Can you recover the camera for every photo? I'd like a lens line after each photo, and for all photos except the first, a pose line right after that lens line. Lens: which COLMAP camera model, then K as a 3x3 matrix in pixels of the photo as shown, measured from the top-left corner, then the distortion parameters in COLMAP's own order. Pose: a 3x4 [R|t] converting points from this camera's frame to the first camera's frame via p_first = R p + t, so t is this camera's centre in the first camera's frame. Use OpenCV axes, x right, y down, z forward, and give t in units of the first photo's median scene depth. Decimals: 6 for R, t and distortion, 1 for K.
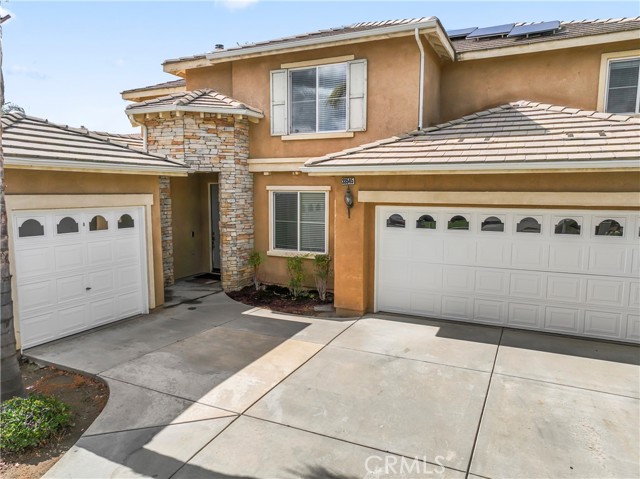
lens RADIAL K [[448.2, 0, 320.0], [0, 448.2, 239.5], [0, 0, 1]] dist [0.005966, 0.001819]
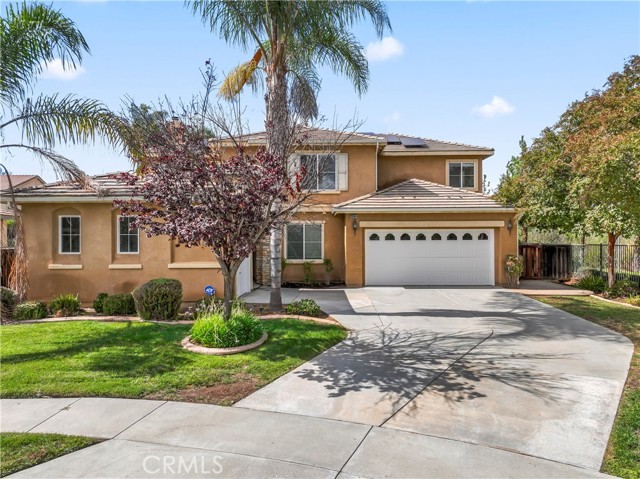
lens RADIAL K [[448.2, 0, 320.0], [0, 448.2, 239.5], [0, 0, 1]] dist [0.005966, 0.001819]
pose [[0.909194, -0.004731, 0.416346, -0.798377], [0.054314, 0.992739, -0.107328, 0.154247], [-0.412815, 0.120195, 0.902849, -0.615205]]
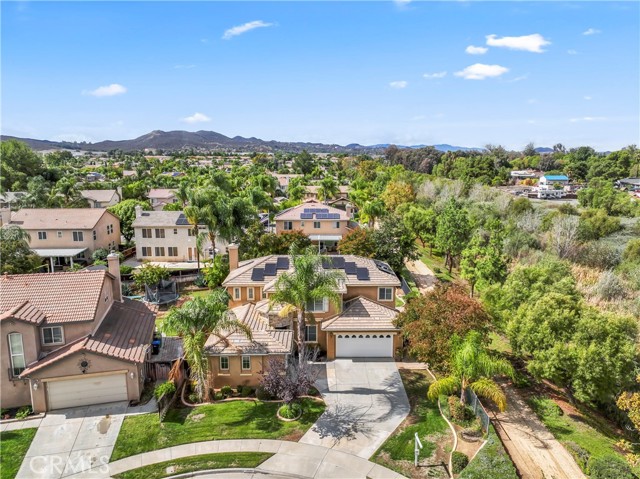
lens RADIAL K [[448.2, 0, 320.0], [0, 448.2, 239.5], [0, 0, 1]] dist [0.005966, 0.001819]
pose [[0.898522, -0.075511, 0.432384, -1.683821], [0.047448, 0.996028, 0.075345, -1.220263], [-0.436356, -0.047184, 0.898536, -2.575447]]
